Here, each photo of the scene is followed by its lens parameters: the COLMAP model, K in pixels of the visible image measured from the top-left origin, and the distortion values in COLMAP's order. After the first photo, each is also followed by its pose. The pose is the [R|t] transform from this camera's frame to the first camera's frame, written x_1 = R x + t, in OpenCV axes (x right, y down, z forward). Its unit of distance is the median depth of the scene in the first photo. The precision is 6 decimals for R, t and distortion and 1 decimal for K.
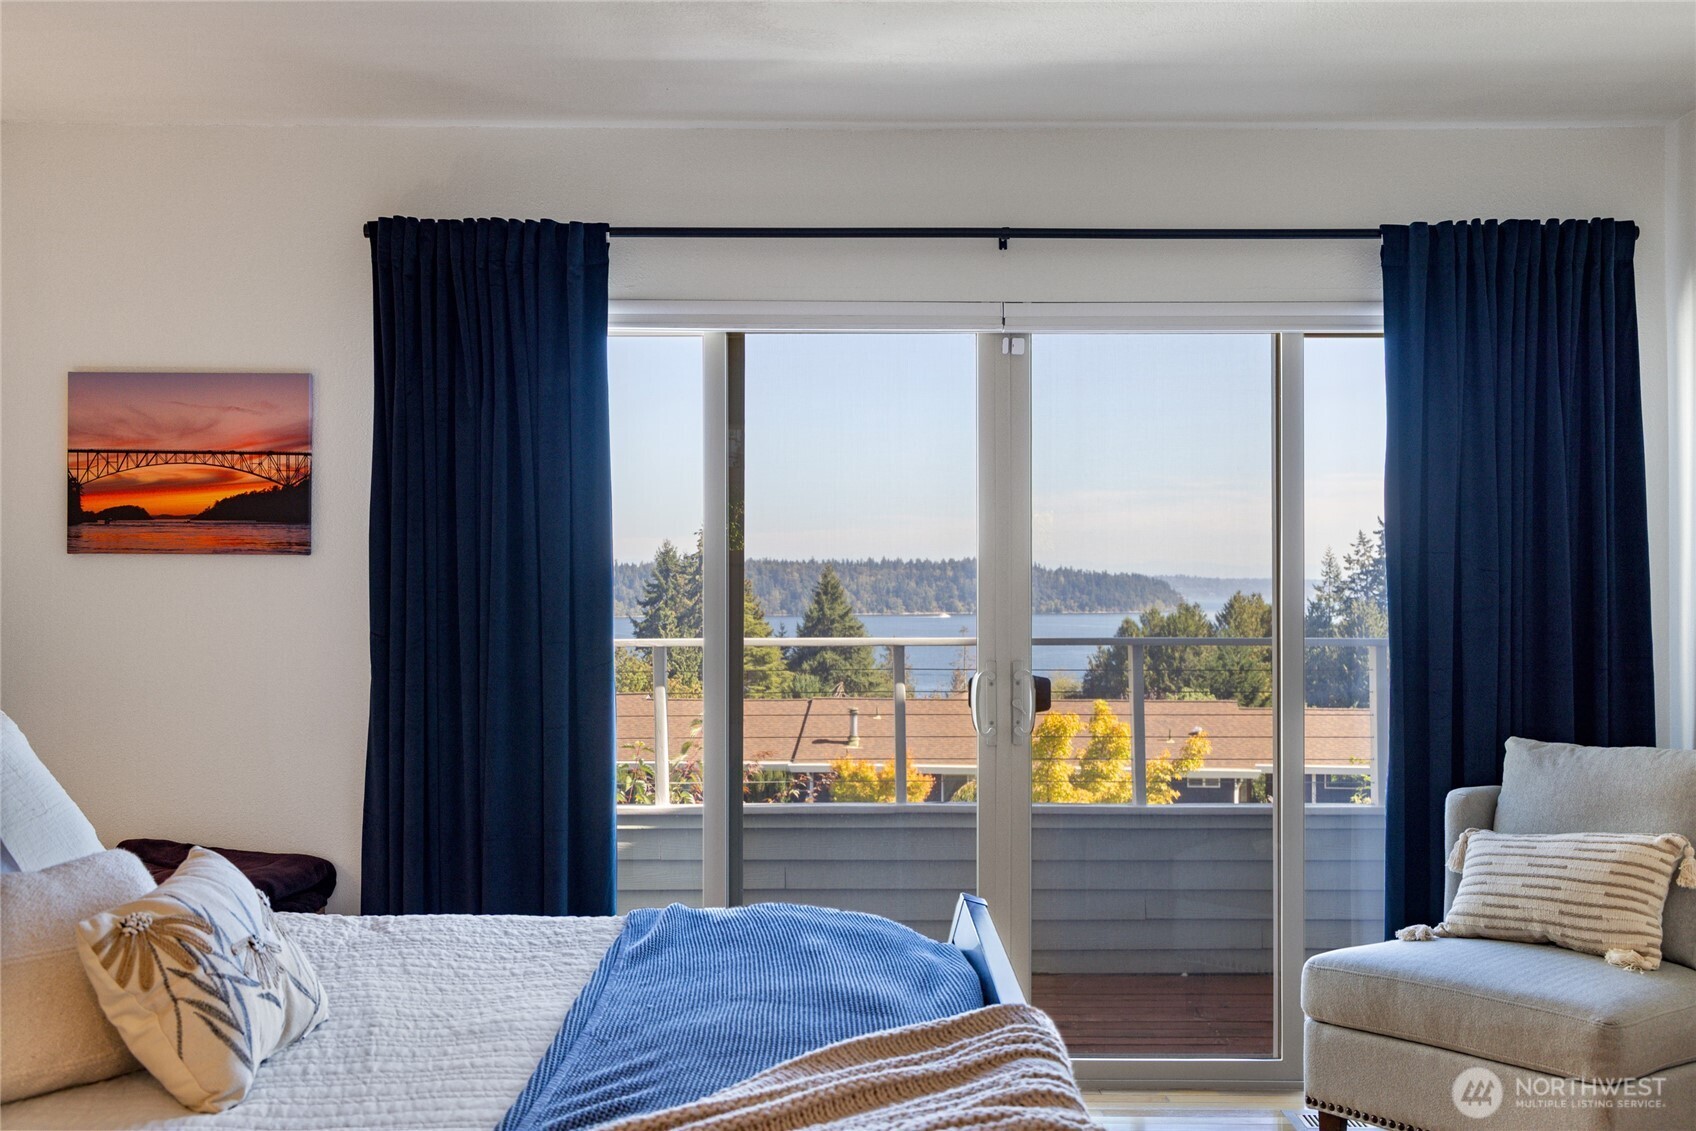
lens RADIAL K [[1813.1, 0, 846.0], [0, 1813.1, 582.5], [0, 0, 1]] dist [-0.013613, 0.000000]
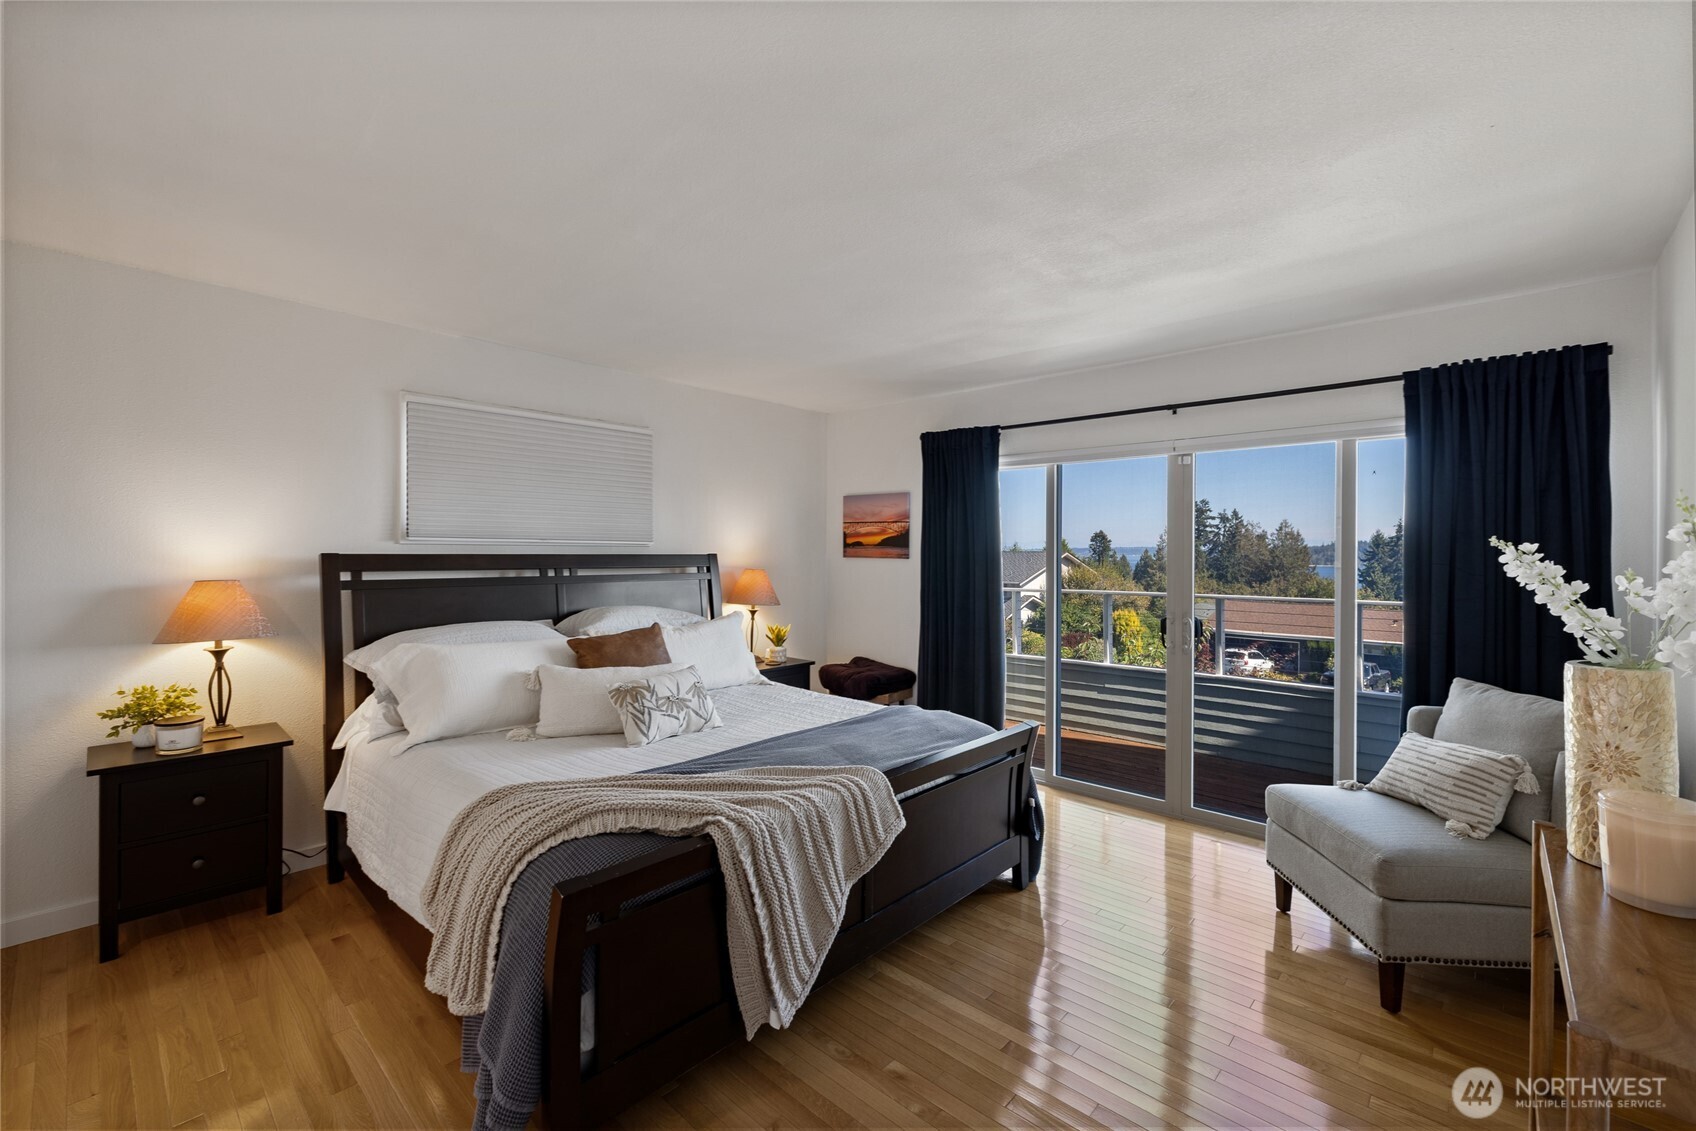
lens RADIAL K [[713.4, 0, 830.9], [0, 713.4, 549.3], [0, 0, 1]] dist [-0.000823, -0.000012]
pose [[0.739788, -0.002304, -0.672836, 0.350420], [0.000809, 0.999996, -0.002534, -0.027566], [0.672839, 0.001330, 0.739788, 0.131208]]
